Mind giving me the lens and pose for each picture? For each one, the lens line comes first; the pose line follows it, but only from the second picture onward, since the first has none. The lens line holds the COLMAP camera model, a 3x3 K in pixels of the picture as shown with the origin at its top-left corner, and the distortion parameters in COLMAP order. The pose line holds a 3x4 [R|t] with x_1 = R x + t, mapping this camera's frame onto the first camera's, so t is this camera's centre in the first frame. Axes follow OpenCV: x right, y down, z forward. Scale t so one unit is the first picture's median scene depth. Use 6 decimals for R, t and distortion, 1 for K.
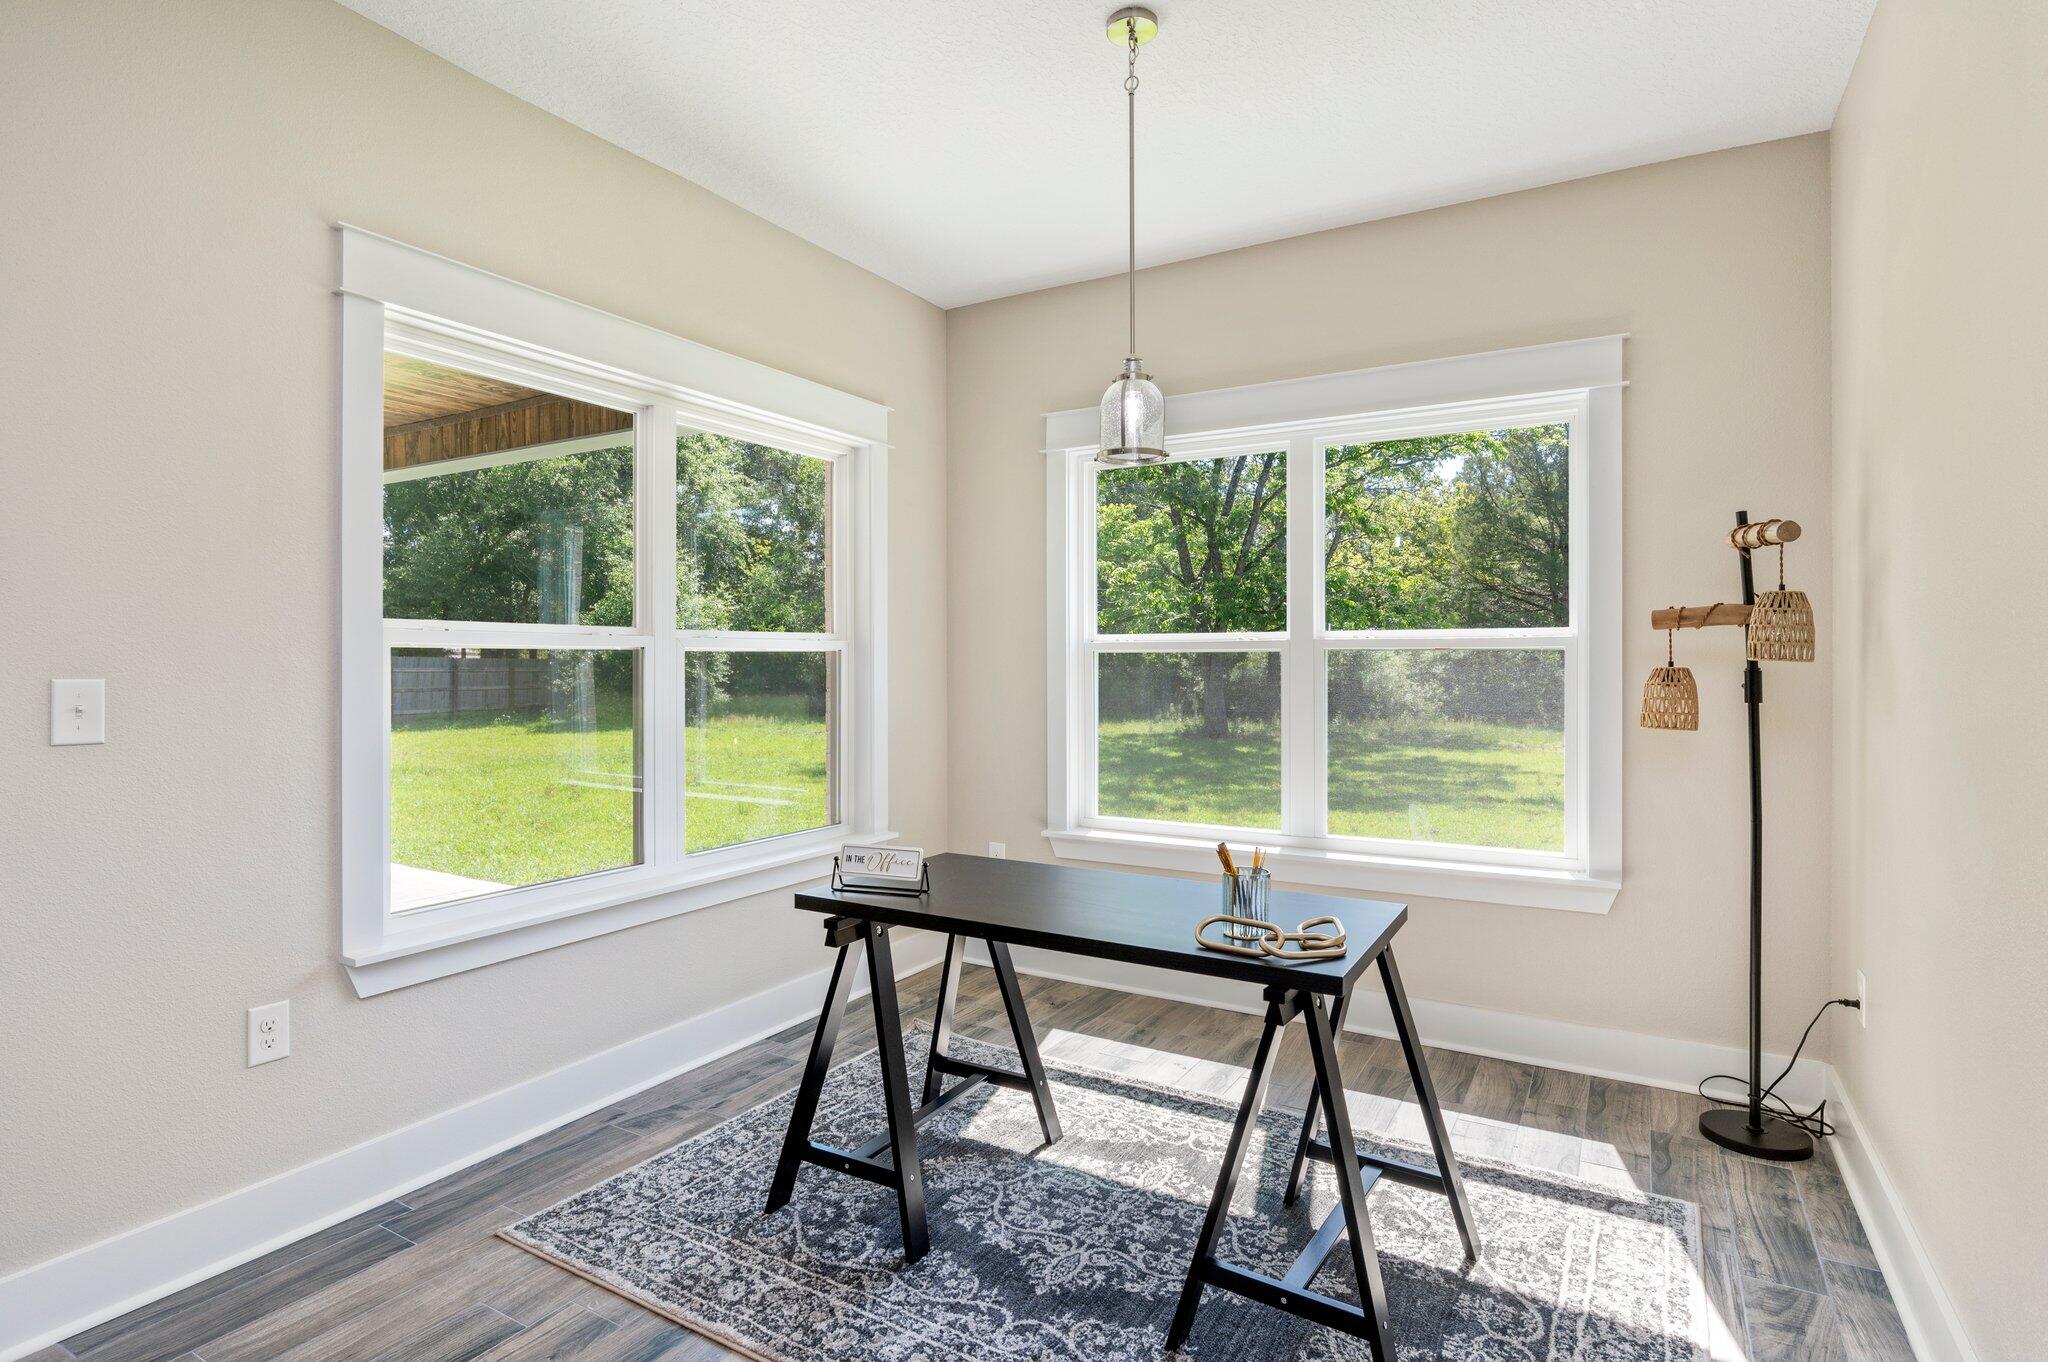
lens RADIAL K [[1007.6, 0, 1023.9], [0, 1007.6, 657.6], [0, 0, 1]] dist [-0.007144, -0.000086]
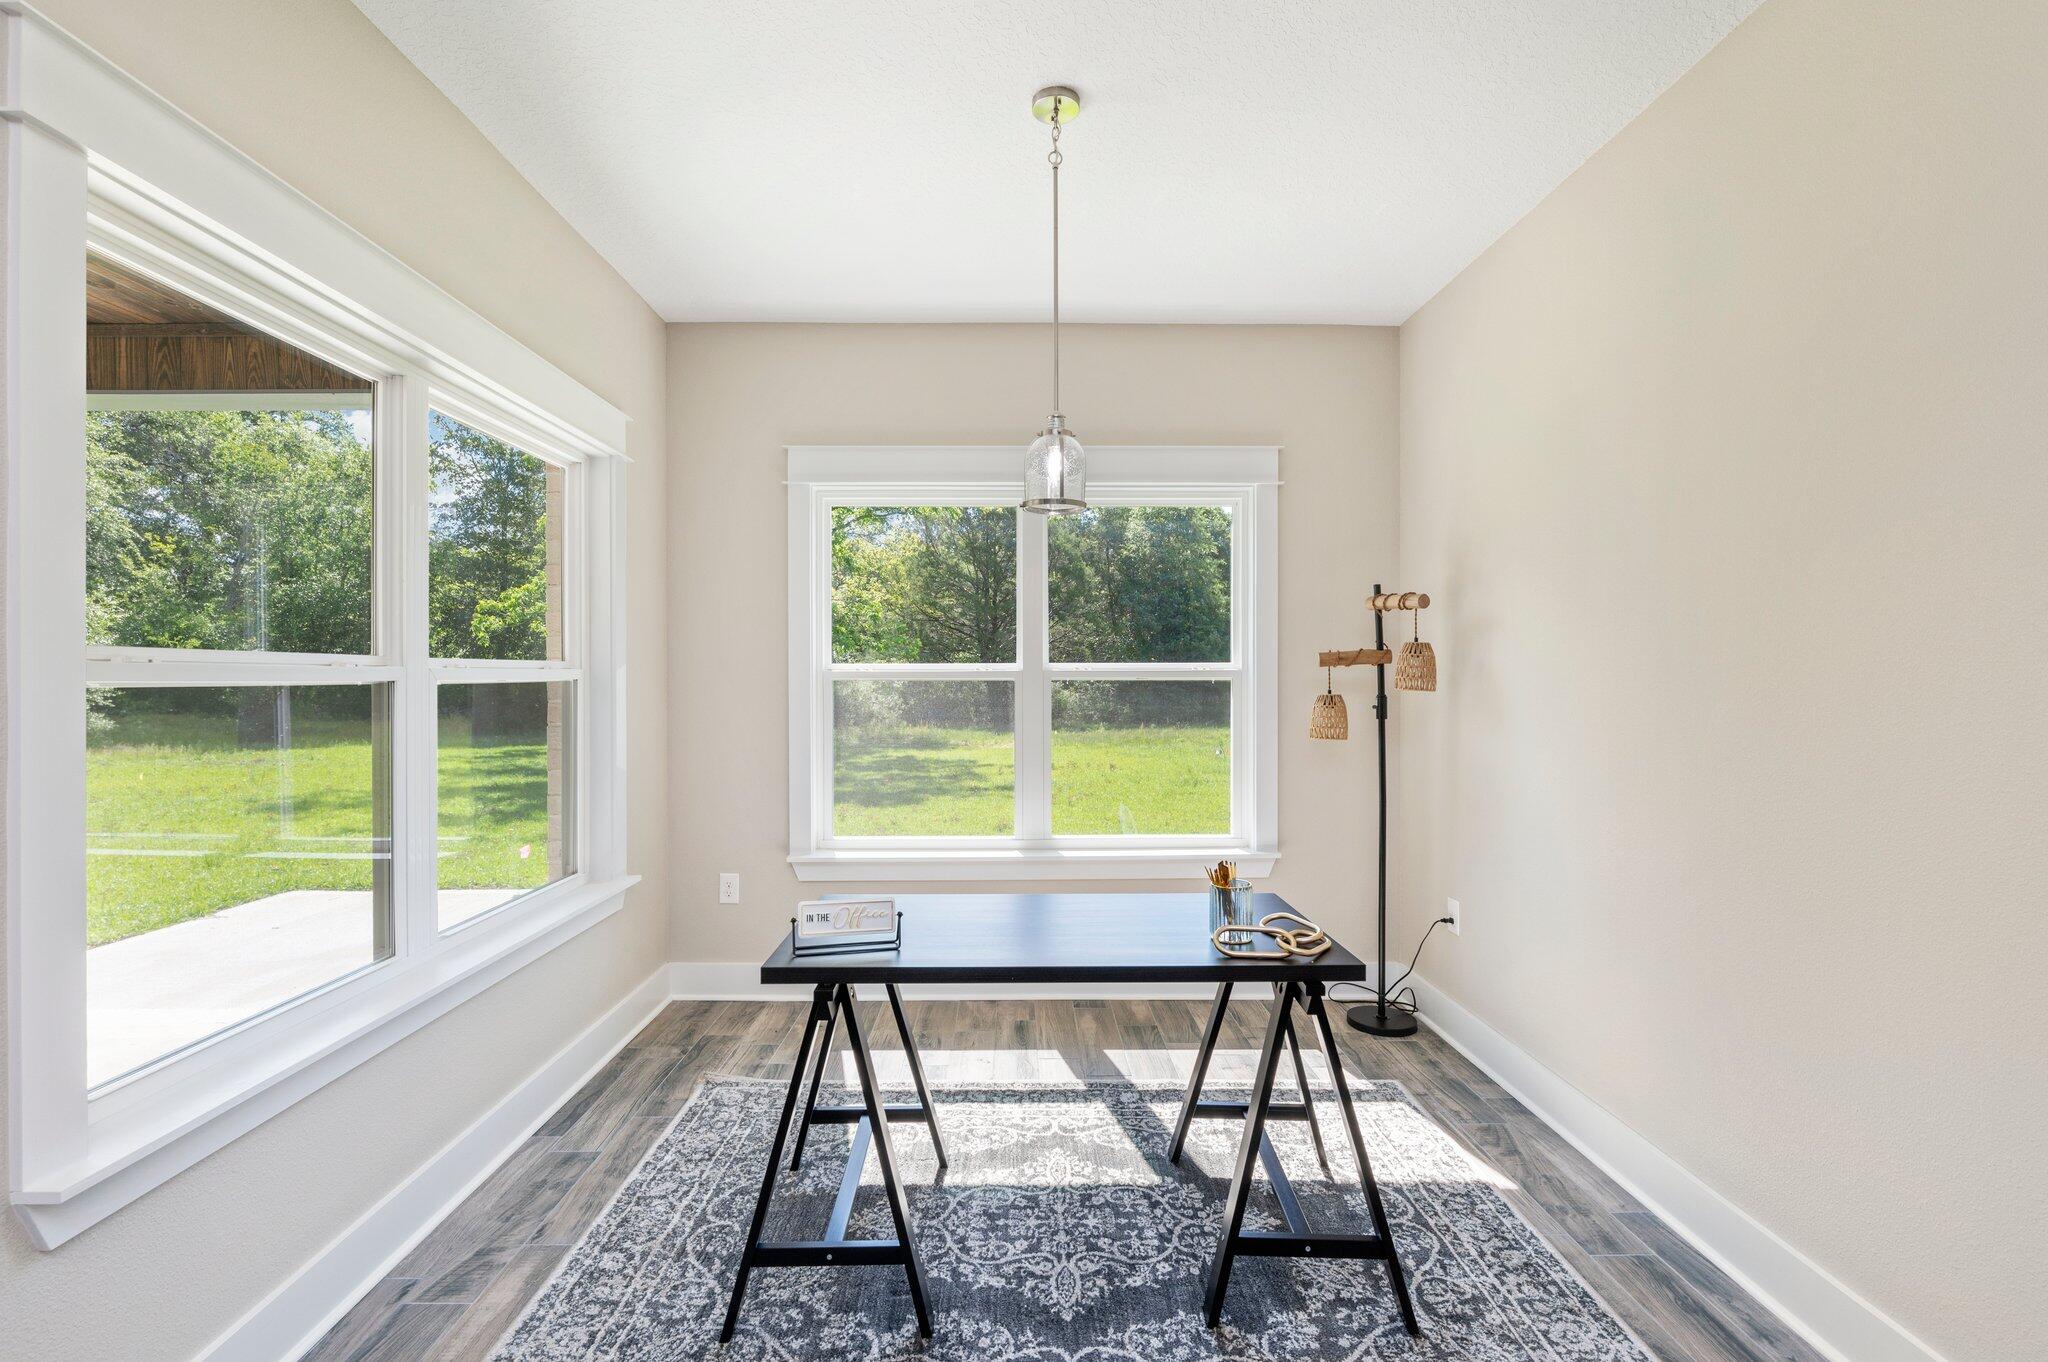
lens RADIAL K [[875.0, 0, 1031.0], [0, 875.0, 677.3], [0, 0, 1]] dist [-0.004950, 0.000376]
pose [[0.862368, -0.001393, 0.506280, -0.345727], [0.000235, 0.999997, 0.002351, -0.017979], [-0.506281, -0.001908, 0.862366, 0.186893]]
